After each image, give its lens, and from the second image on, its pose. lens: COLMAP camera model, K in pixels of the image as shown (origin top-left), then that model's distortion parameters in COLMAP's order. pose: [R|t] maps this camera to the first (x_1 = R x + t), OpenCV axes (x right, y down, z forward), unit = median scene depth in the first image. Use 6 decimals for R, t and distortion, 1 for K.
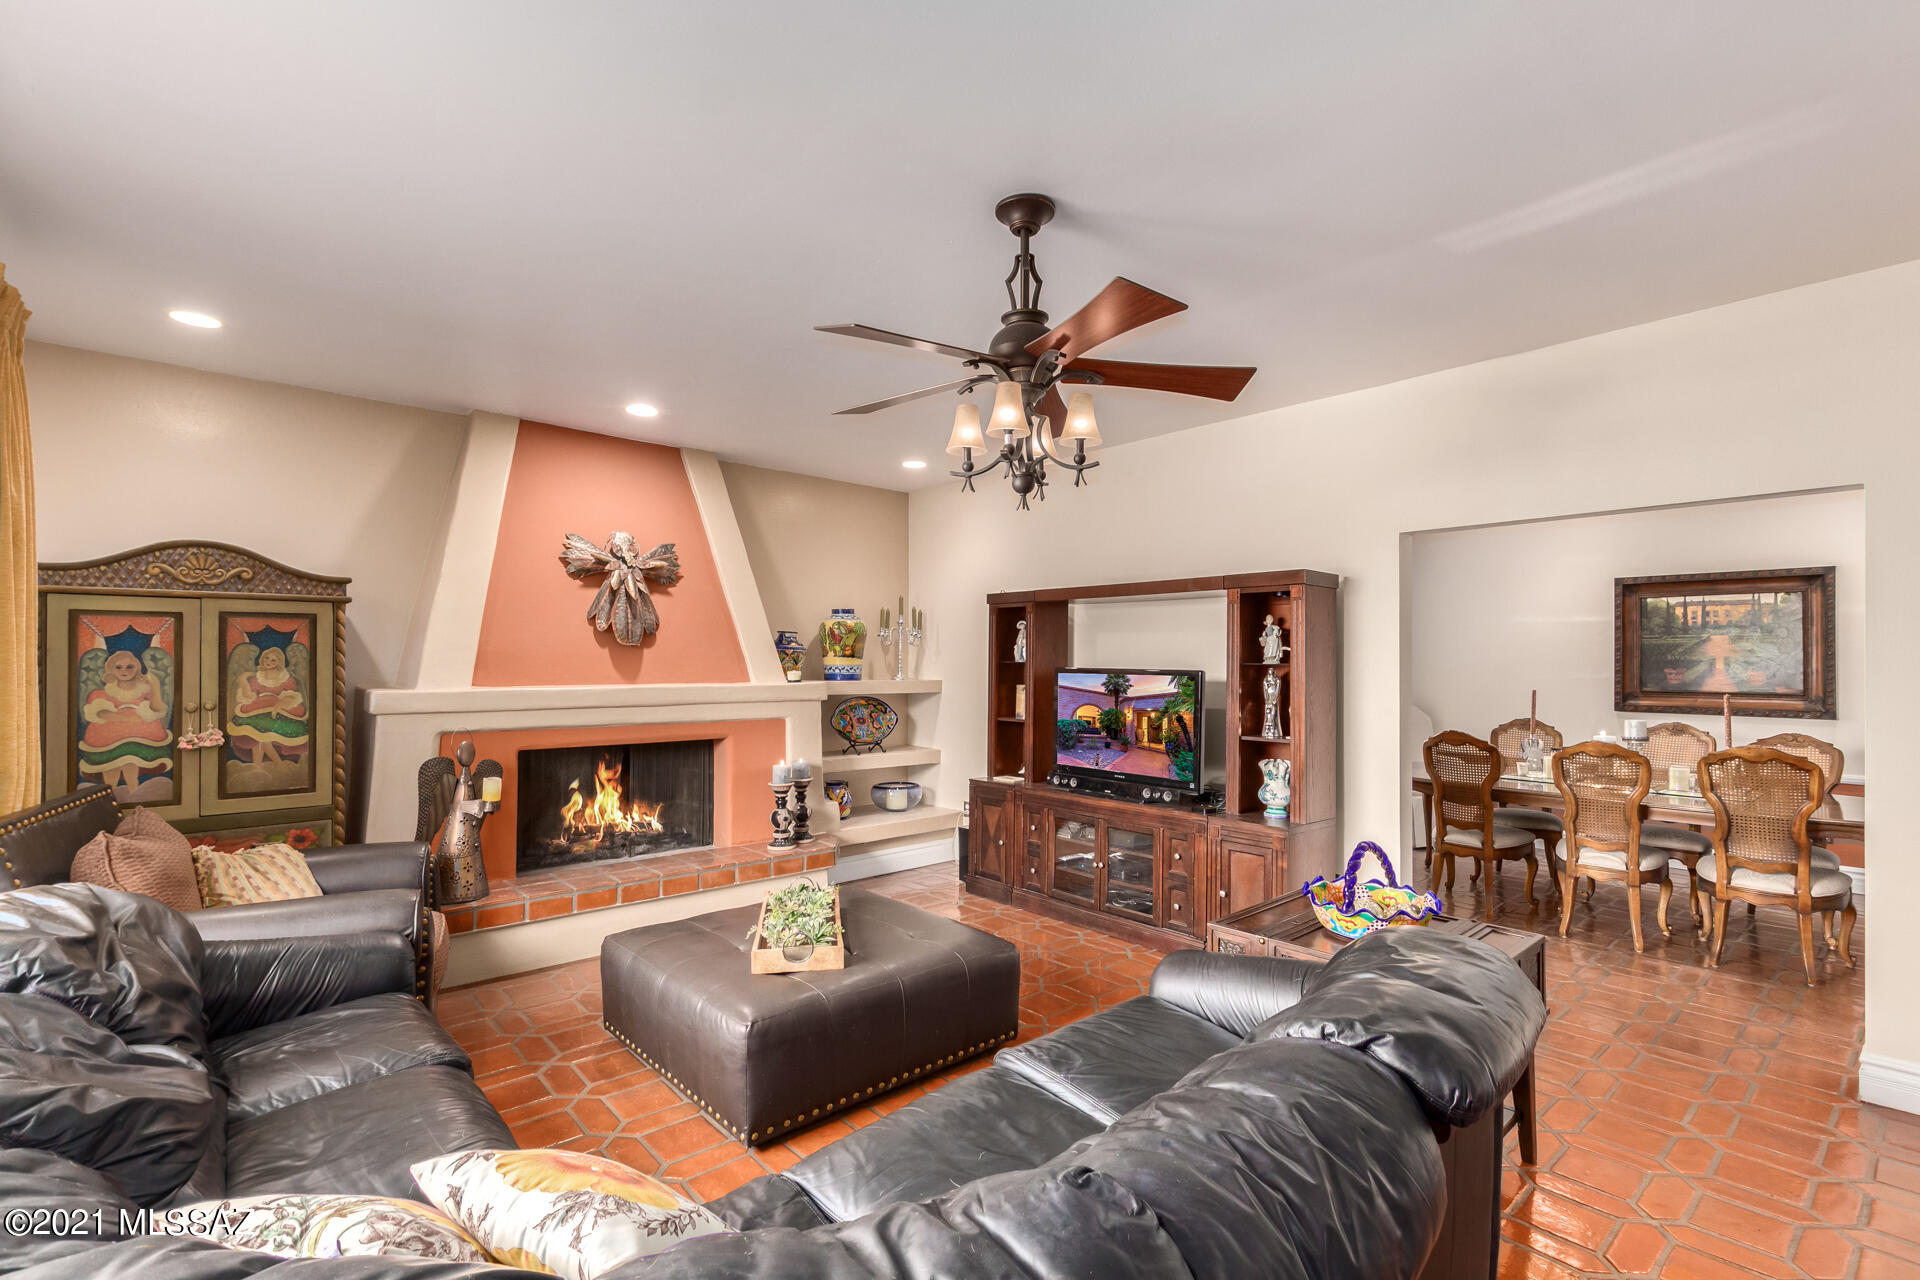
lens RADIAL K [[882.3, 0, 959.0], [0, 882.3, 651.8], [0, 0, 1]] dist [0.002755, -0.001169]
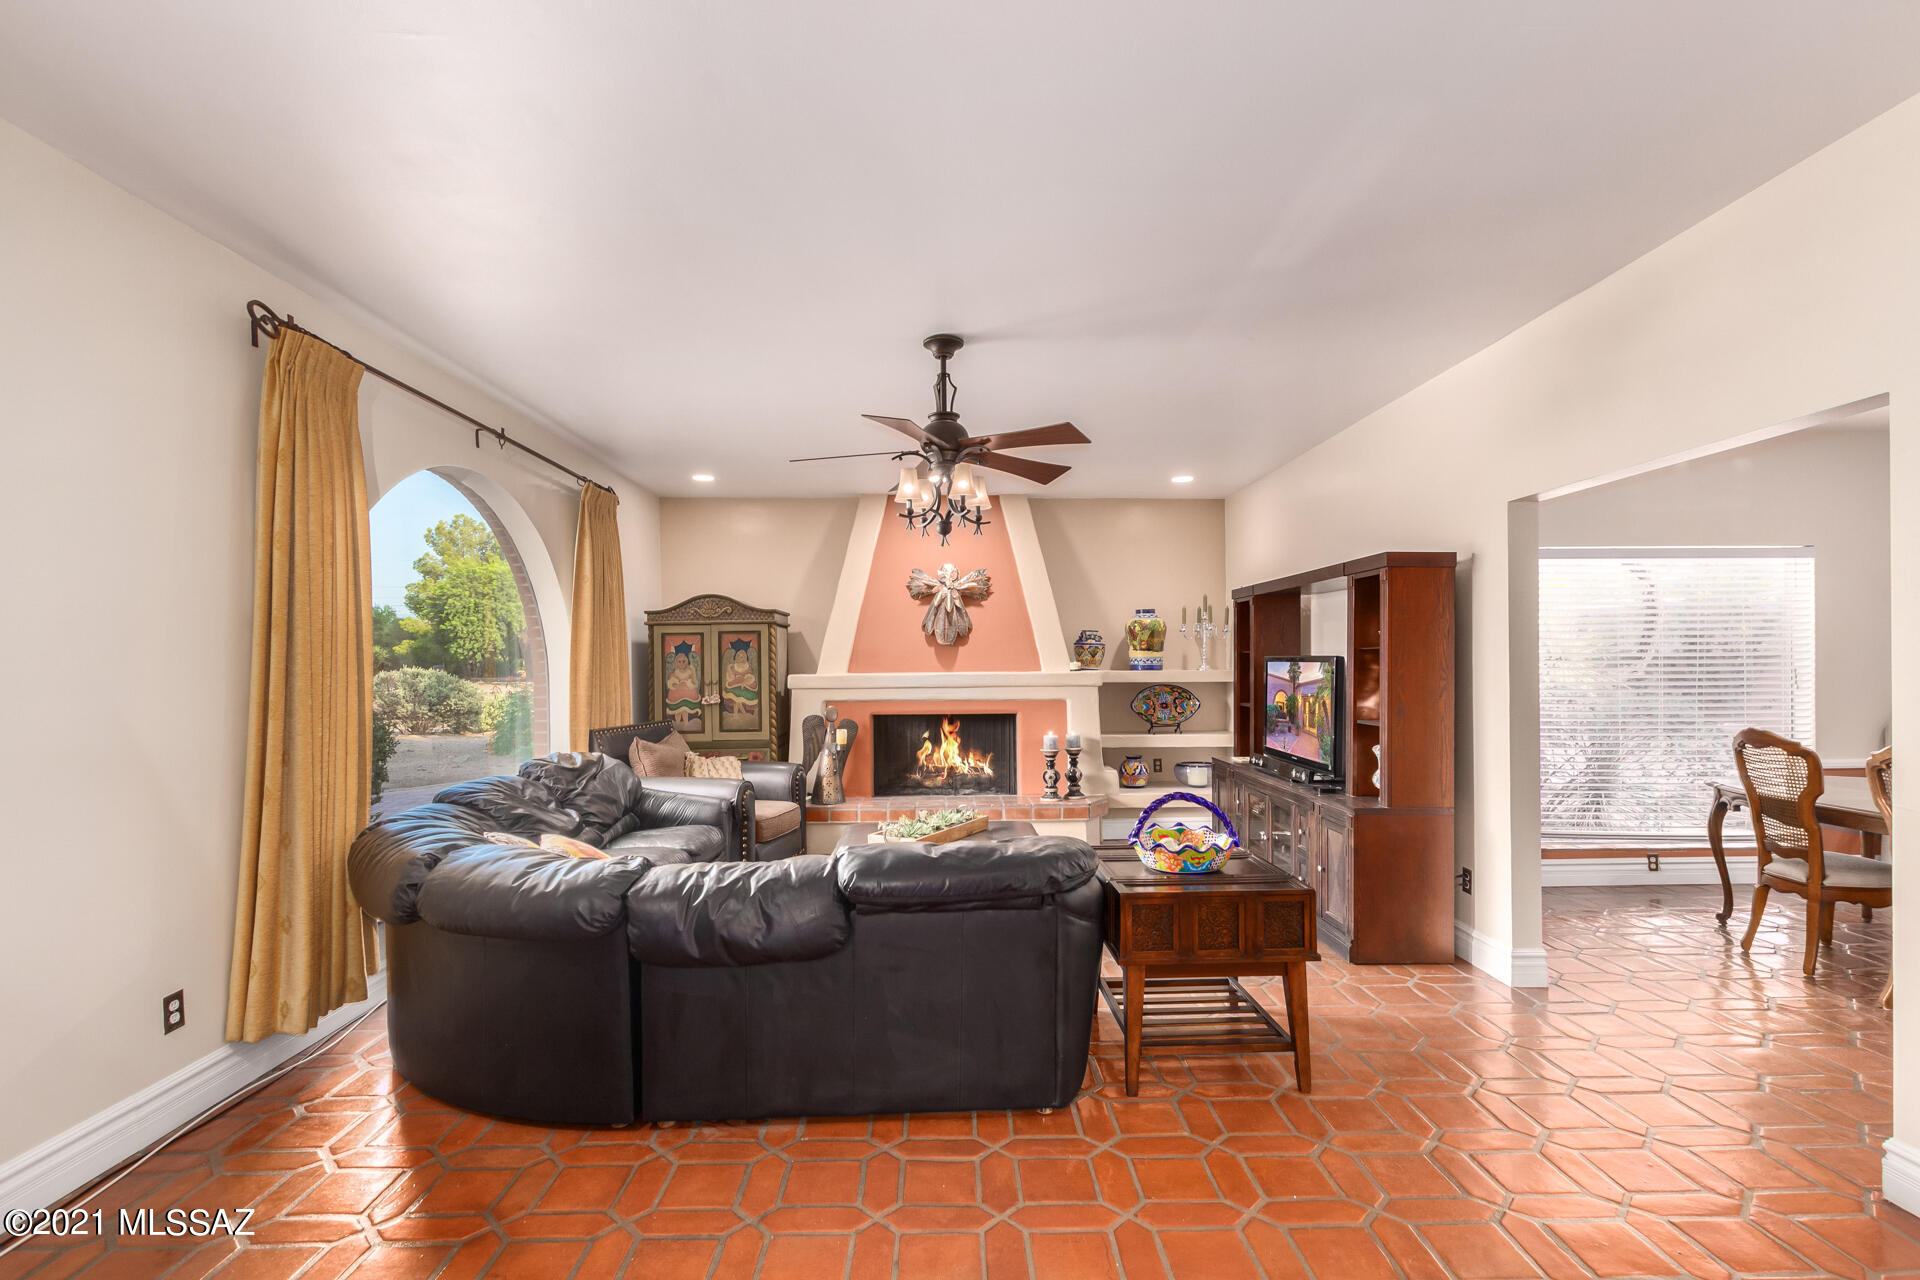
lens RADIAL K [[882.3, 0, 947.0], [0, 882.3, 656.4], [0, 0, 1]] dist [0.002755, -0.001169]
pose [[0.754216, -0.014943, -0.656456, 0.557272], [0.017684, 0.999841, -0.002441, 0.015072], [0.656388, -0.009767, 0.754360, -0.064543]]
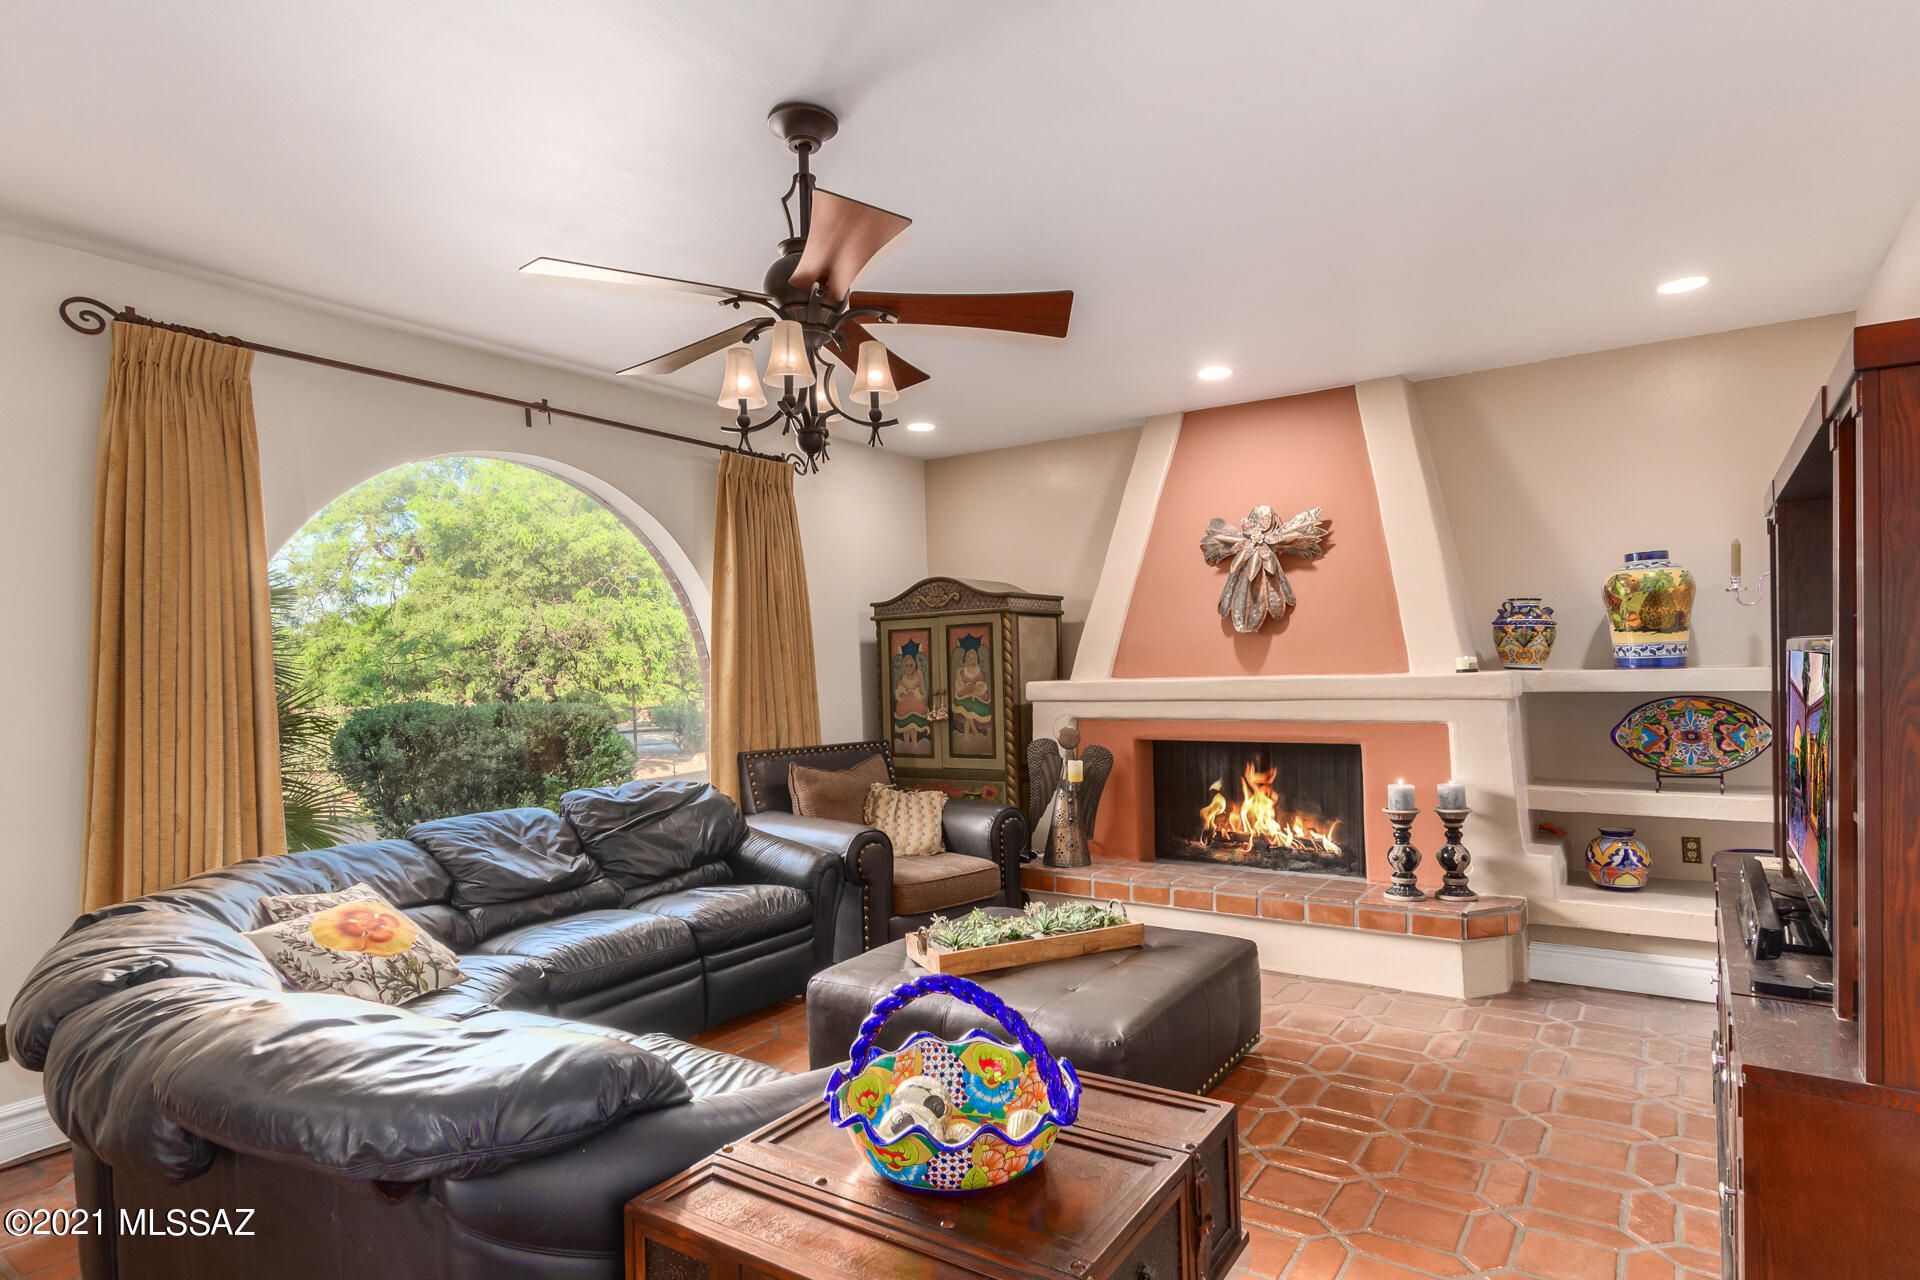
lens RADIAL K [[1047.5, 0, 951.4], [0, 1047.5, 657.8], [0, 0, 1]] dist [0.005309, 0.000118]
pose [[0.225503, -0.026589, -0.973880, 0.598026], [0.031440, 0.999305, -0.020004, 0.030282], [0.973735, -0.026108, 0.226182, 0.468711]]
